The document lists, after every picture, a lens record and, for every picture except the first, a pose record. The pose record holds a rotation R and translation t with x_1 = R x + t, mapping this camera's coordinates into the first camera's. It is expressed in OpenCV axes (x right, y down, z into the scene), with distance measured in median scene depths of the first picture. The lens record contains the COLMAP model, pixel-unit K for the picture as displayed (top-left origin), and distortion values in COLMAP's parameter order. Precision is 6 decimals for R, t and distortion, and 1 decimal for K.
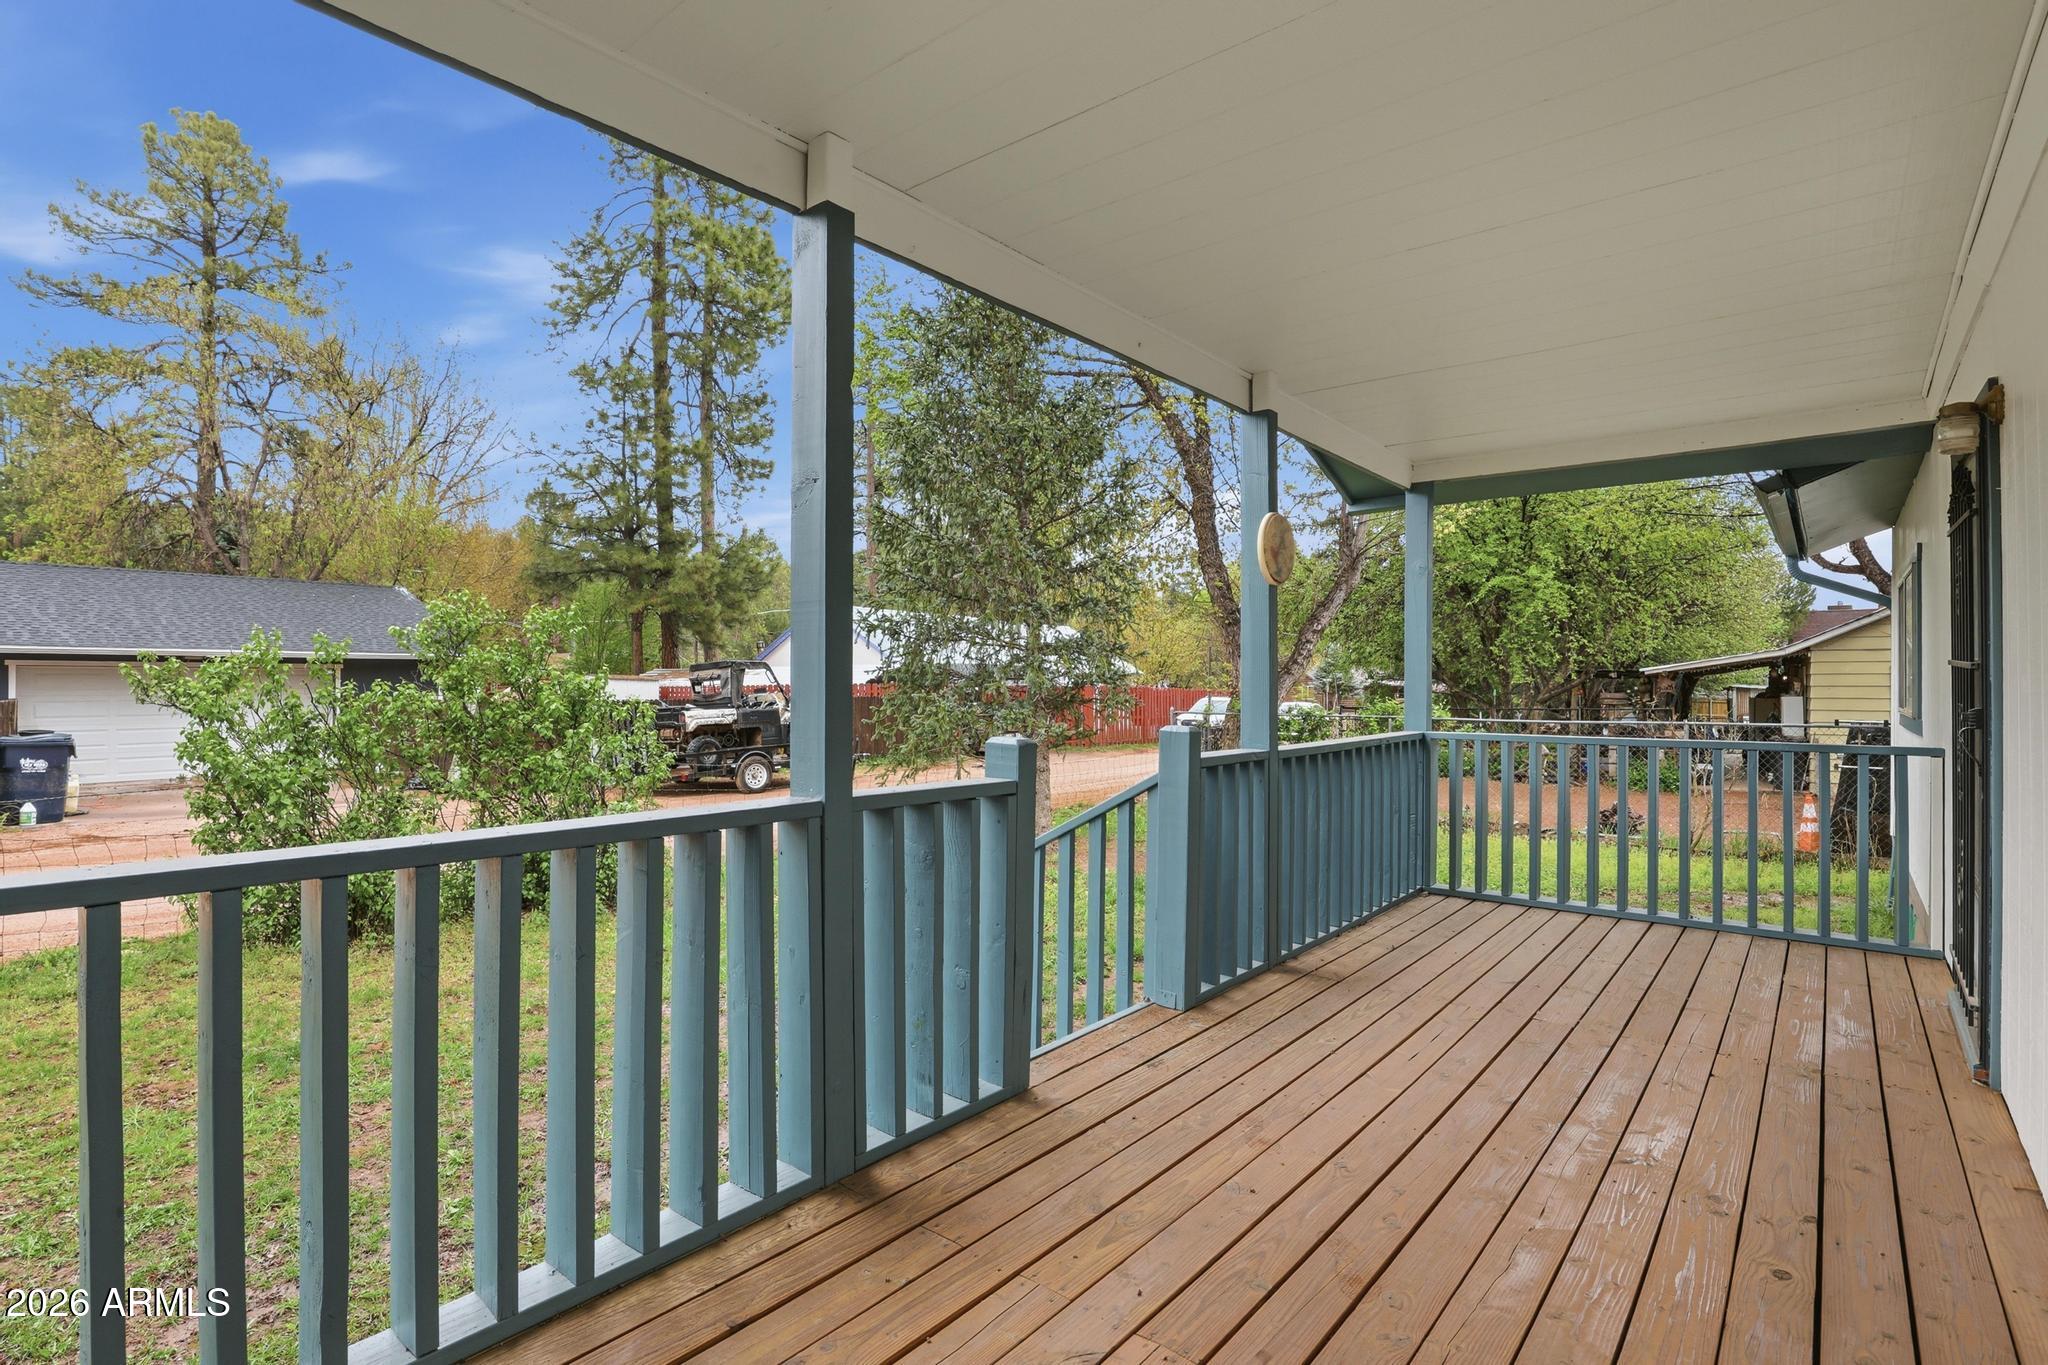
lens RADIAL K [[971.8, 0, 1020.0], [0, 971.8, 675.6], [0, 0, 1]] dist [-0.025688, 0.001200]
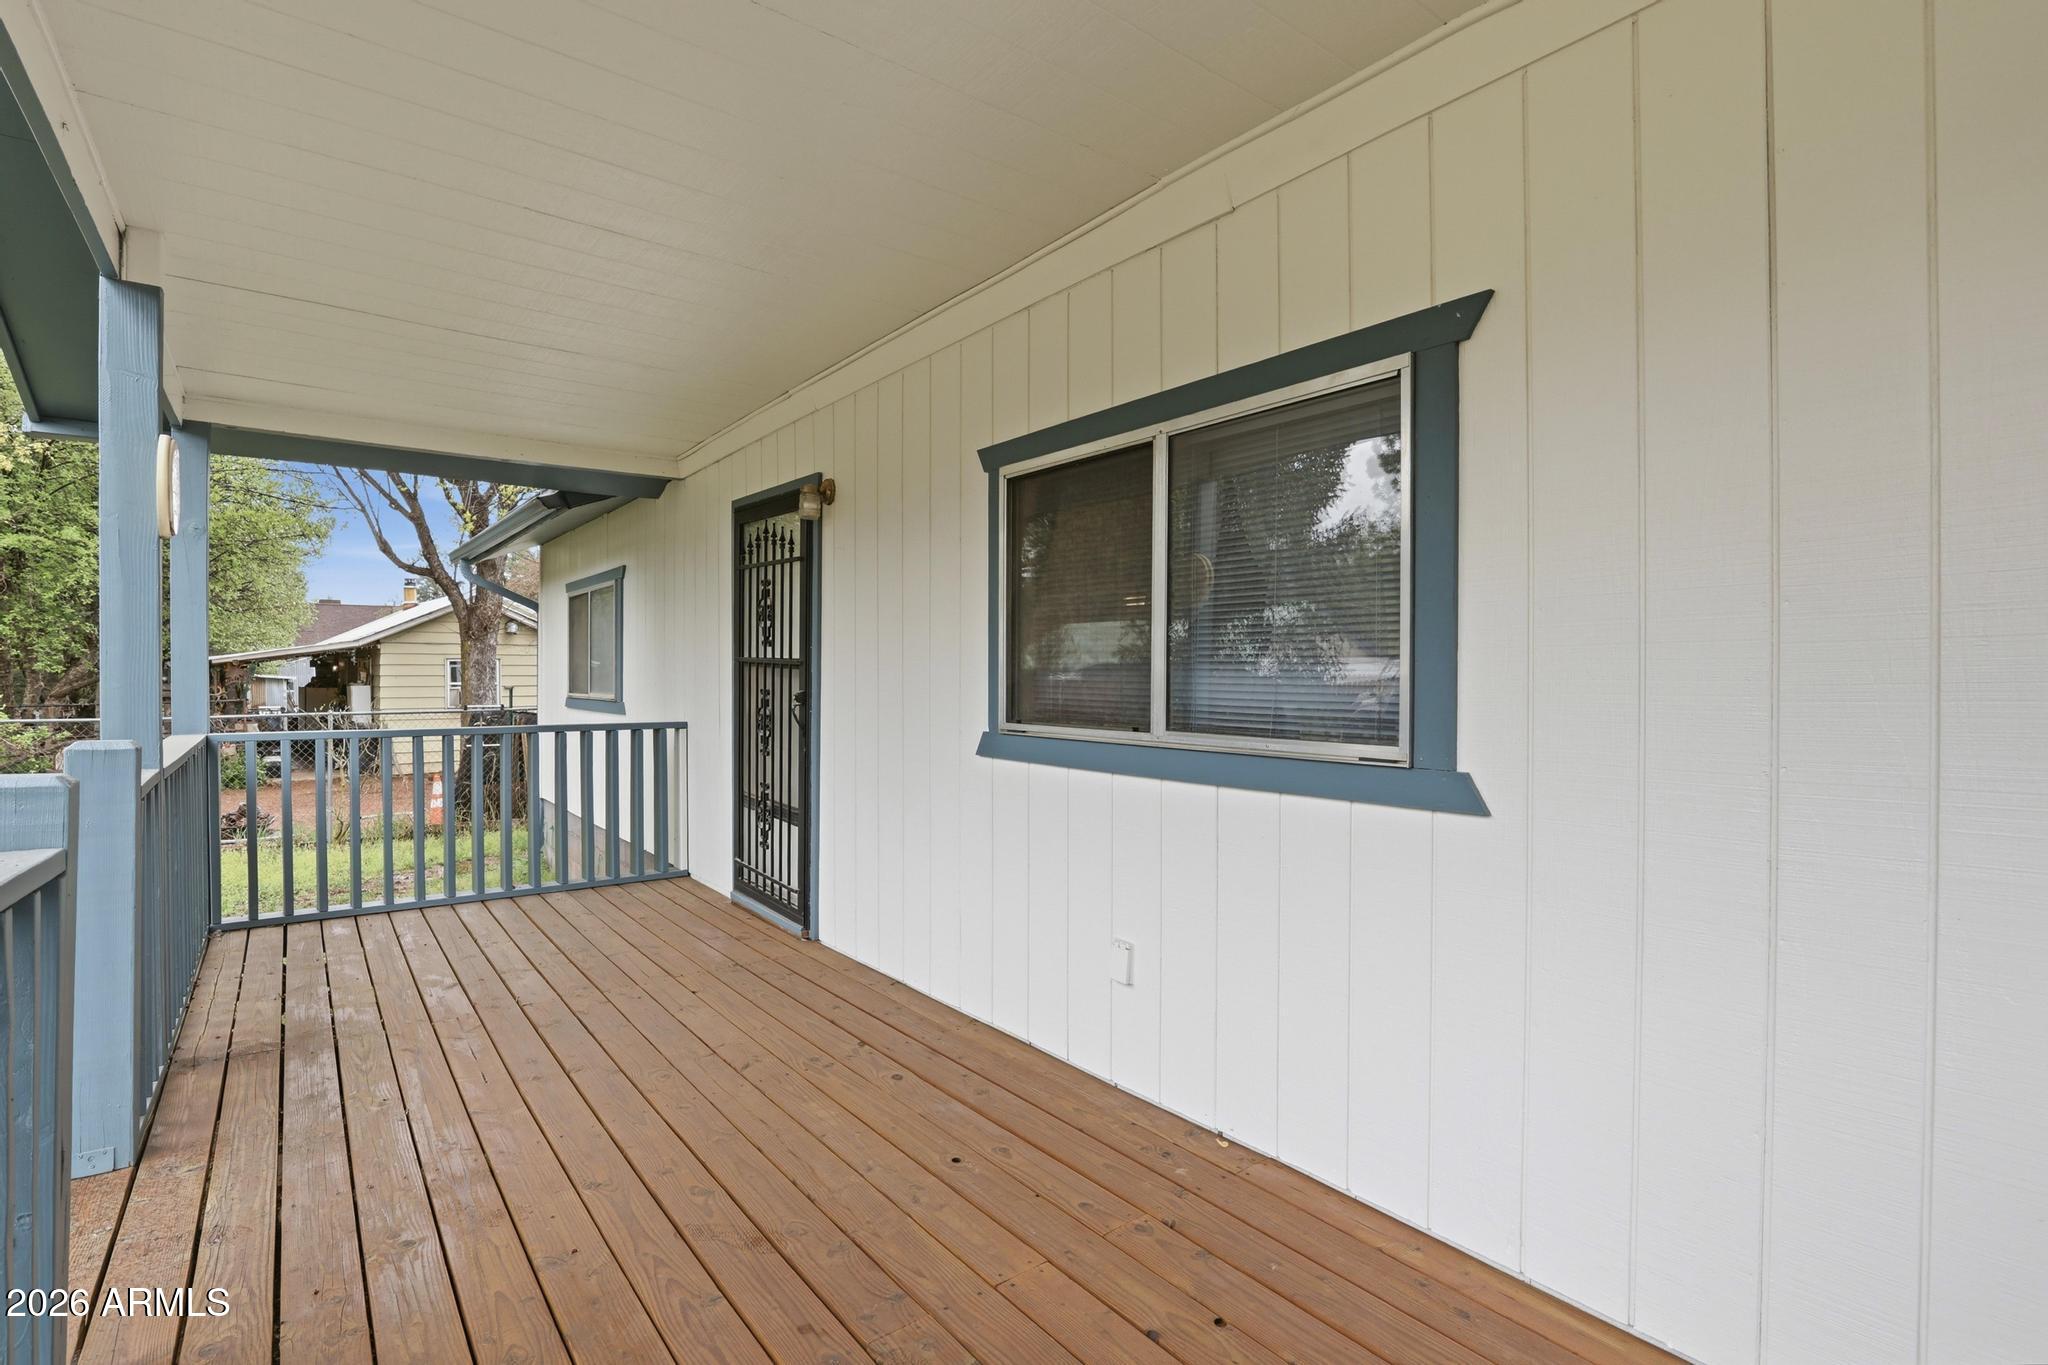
lens RADIAL K [[971.8, 0, 1020.0], [0, 971.8, 675.6], [0, 0, 1]] dist [-0.025688, 0.001200]
pose [[0.222022, -0.002152, 0.975039, -0.117009], [-0.009115, 0.999949, 0.004283, -0.000540], [-0.974999, -0.009838, 0.221991, 0.090429]]
